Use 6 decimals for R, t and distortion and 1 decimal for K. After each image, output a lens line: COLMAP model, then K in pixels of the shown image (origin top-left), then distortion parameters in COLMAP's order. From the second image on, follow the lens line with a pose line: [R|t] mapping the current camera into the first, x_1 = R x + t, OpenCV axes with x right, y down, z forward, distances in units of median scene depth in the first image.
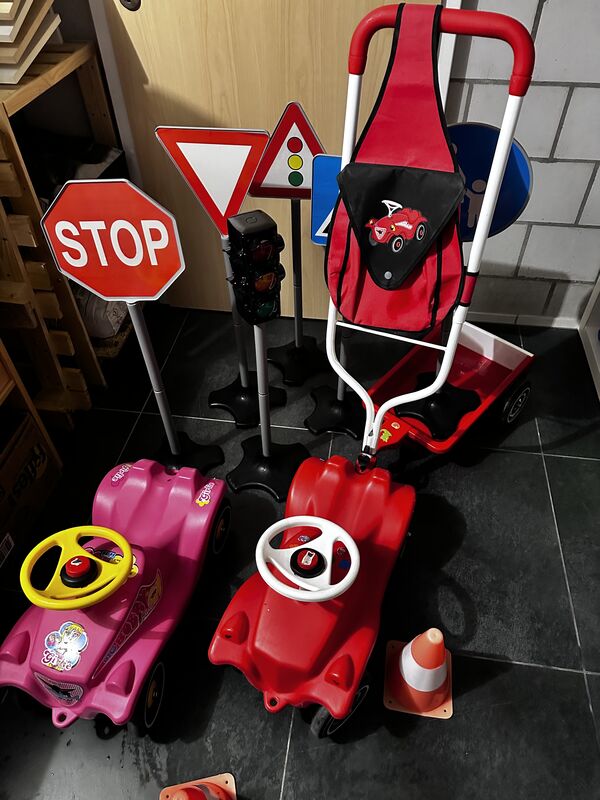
lens RADIAL K [[559.2, 0, 296.5], [0, 559.2, 406.0], [0, 0, 1]] dist [0.010035, -0.020231]
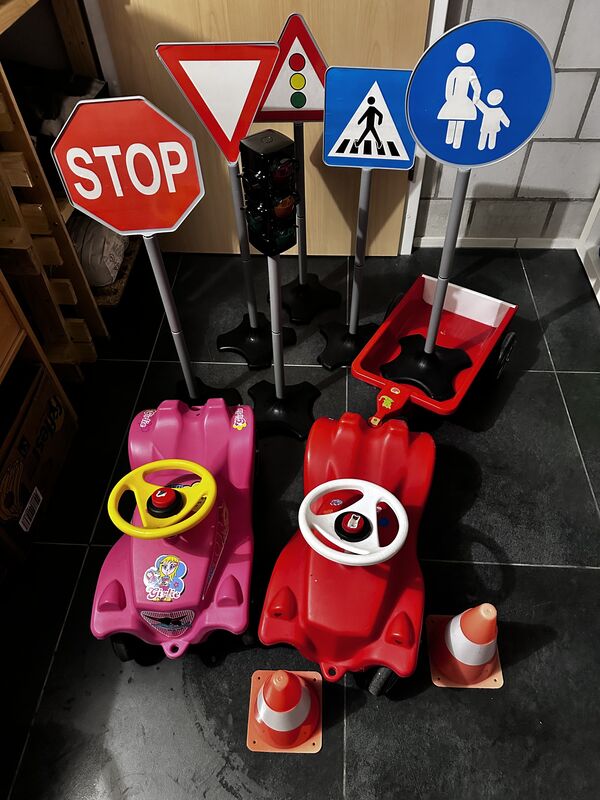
lens RADIAL K [[559.2, 0, 300.4], [0, 559.2, 406.6], [0, 0, 1]] dist [0.010035, -0.020231]
pose [[0.995930, -0.075142, 0.049764, -0.086810], [0.070875, 0.994061, 0.082576, 0.036246], [-0.055673, -0.078712, 0.995342, 0.008496]]
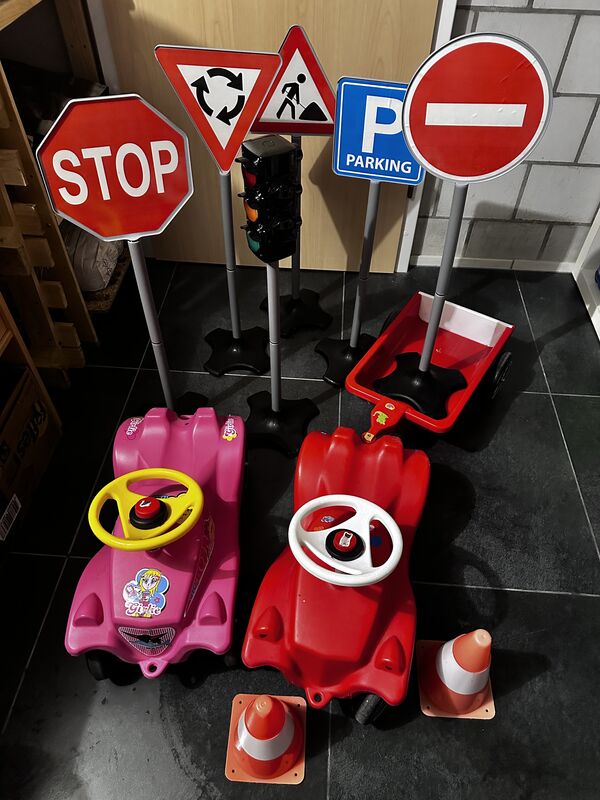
lens RADIAL K [[559.2, 0, 299.6], [0, 559.2, 406.1], [0, 0, 1]] dist [0.010035, -0.020231]
pose [[0.996755, -0.039786, 0.069968, -0.091673], [0.036189, 0.997994, 0.051949, 0.044561], [-0.071895, -0.049248, 0.996196, 0.031637]]
